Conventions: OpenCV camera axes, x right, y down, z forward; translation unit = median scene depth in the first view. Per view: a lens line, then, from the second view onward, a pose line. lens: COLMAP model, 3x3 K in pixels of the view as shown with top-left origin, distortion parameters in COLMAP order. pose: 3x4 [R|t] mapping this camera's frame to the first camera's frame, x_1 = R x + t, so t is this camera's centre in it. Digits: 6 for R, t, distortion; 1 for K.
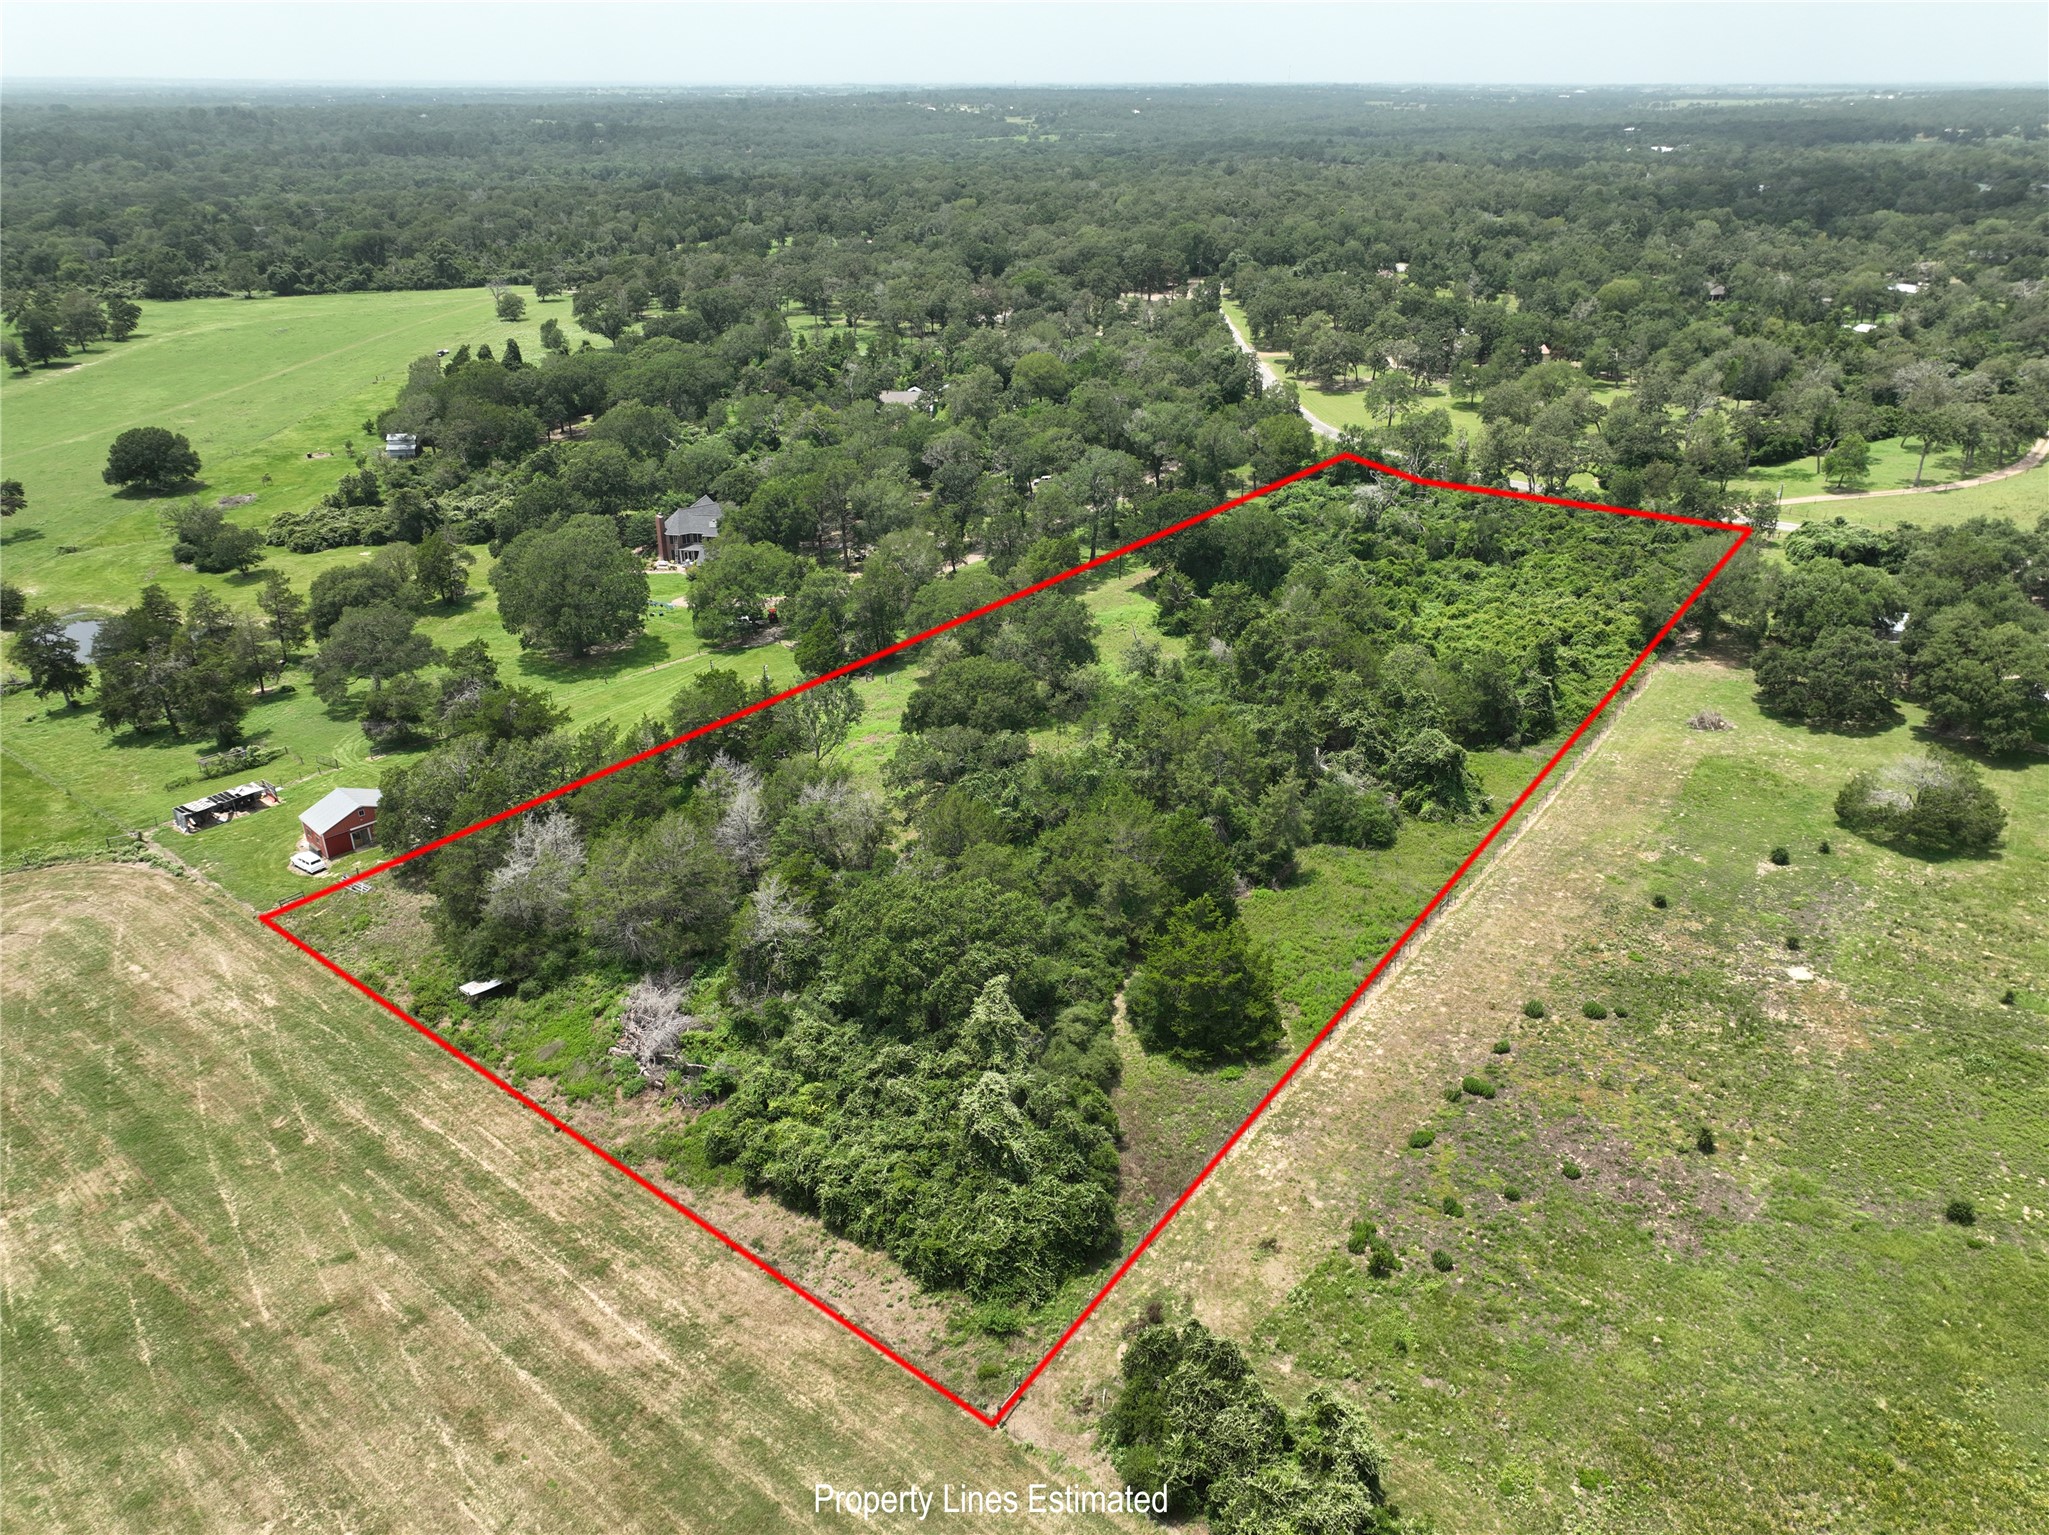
lens RADIAL K [[1401.1, 0, 1024.5], [0, 1401.1, 767.5], [0, 0, 1]] dist [0.011358, 0.006362]
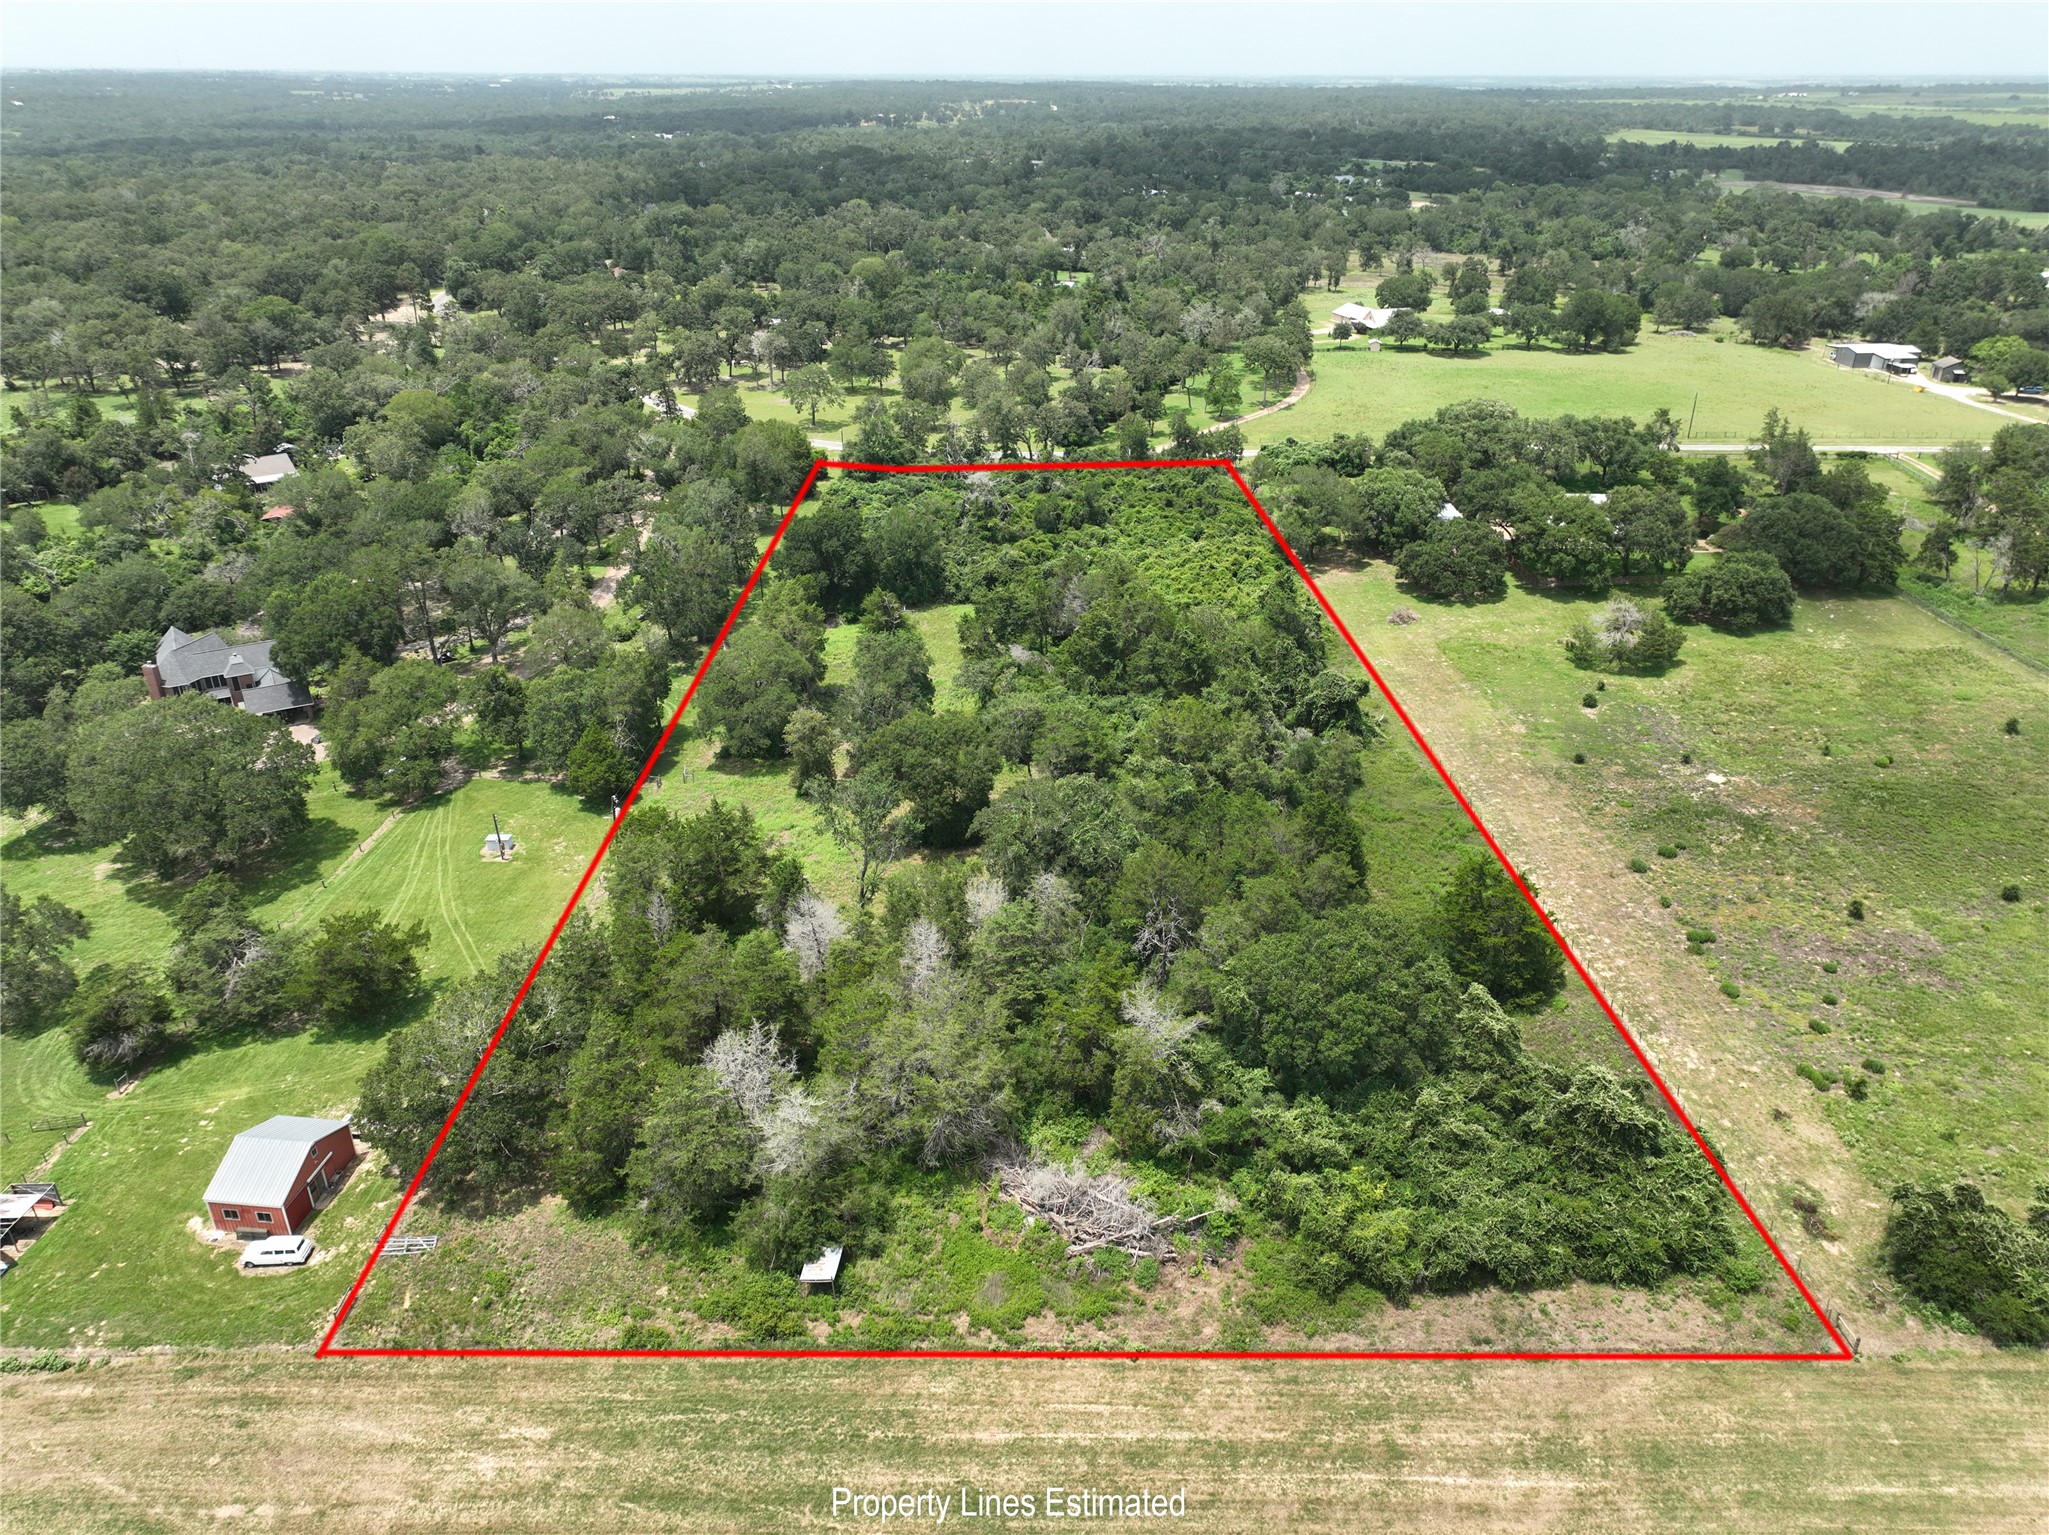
lens RADIAL K [[1427.2, 0, 1024.5], [0, 1427.2, 767.5], [0, 0, 1]] dist [-0.007715, 0.028657]
pose [[0.793843, -0.269105, 0.545340, -0.813413], [0.268764, 0.959681, 0.082331, -0.172375], [-0.545508, 0.081210, 0.834162, 0.344903]]
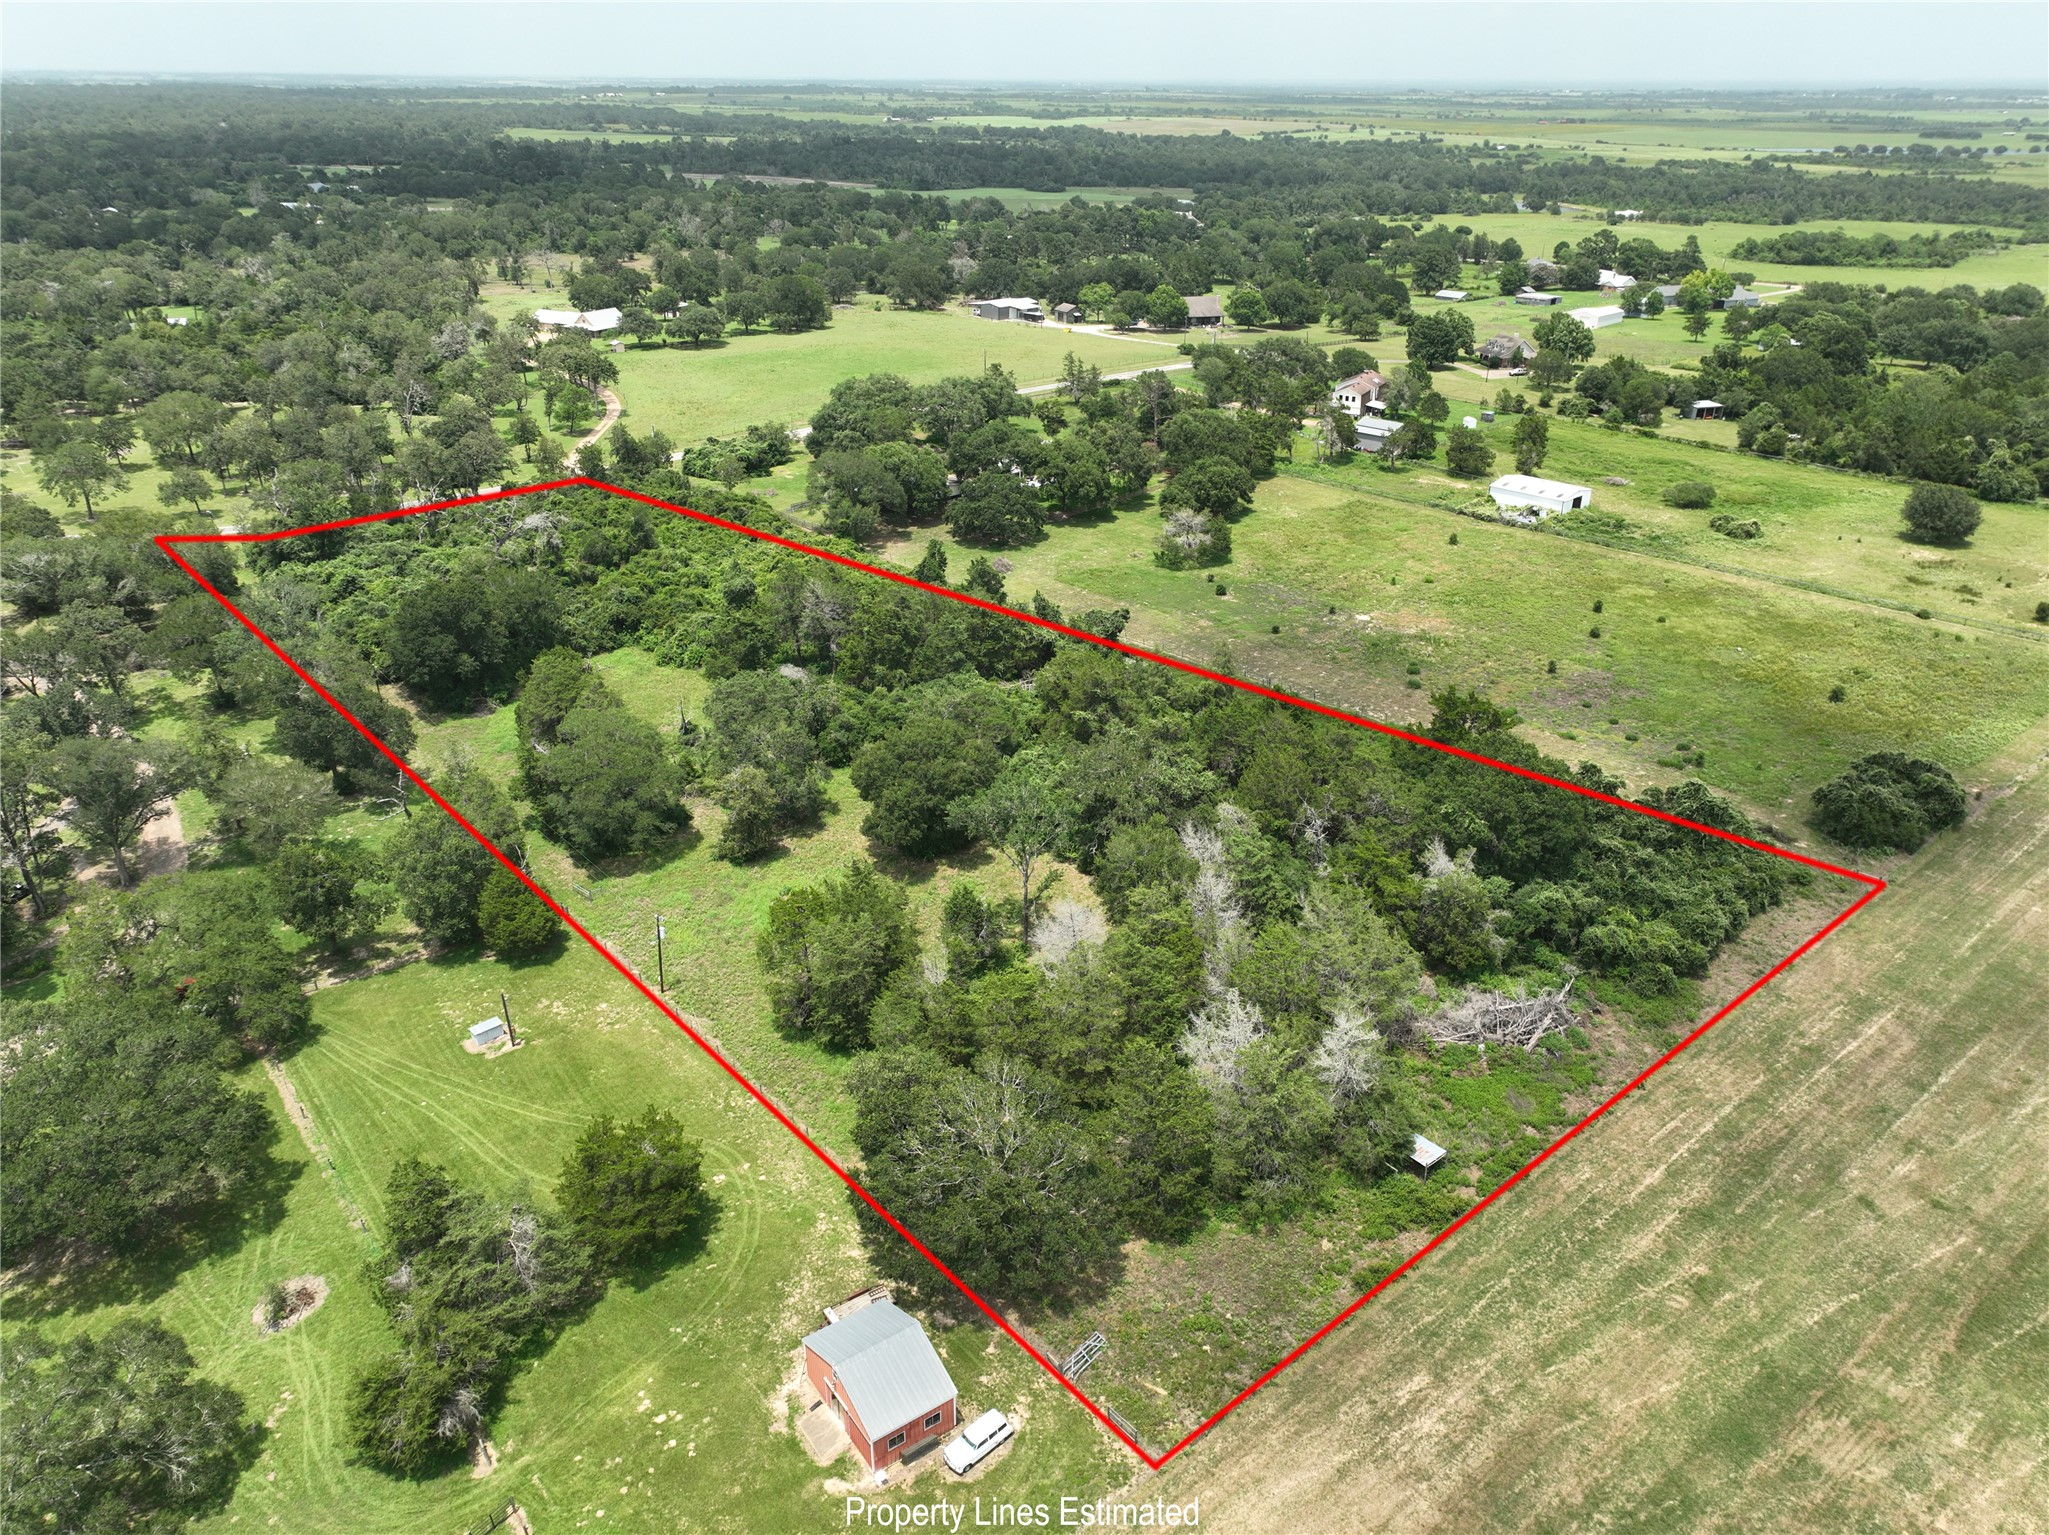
lens RADIAL K [[1427.2, 0, 1024.5], [0, 1427.2, 767.5], [0, 0, 1]] dist [-0.007715, 0.028657]
pose [[0.193803, -0.432213, 0.880700, -1.366627], [0.429790, 0.844392, 0.319817, -0.522070], [-0.881885, 0.316534, 0.349406, 1.050510]]
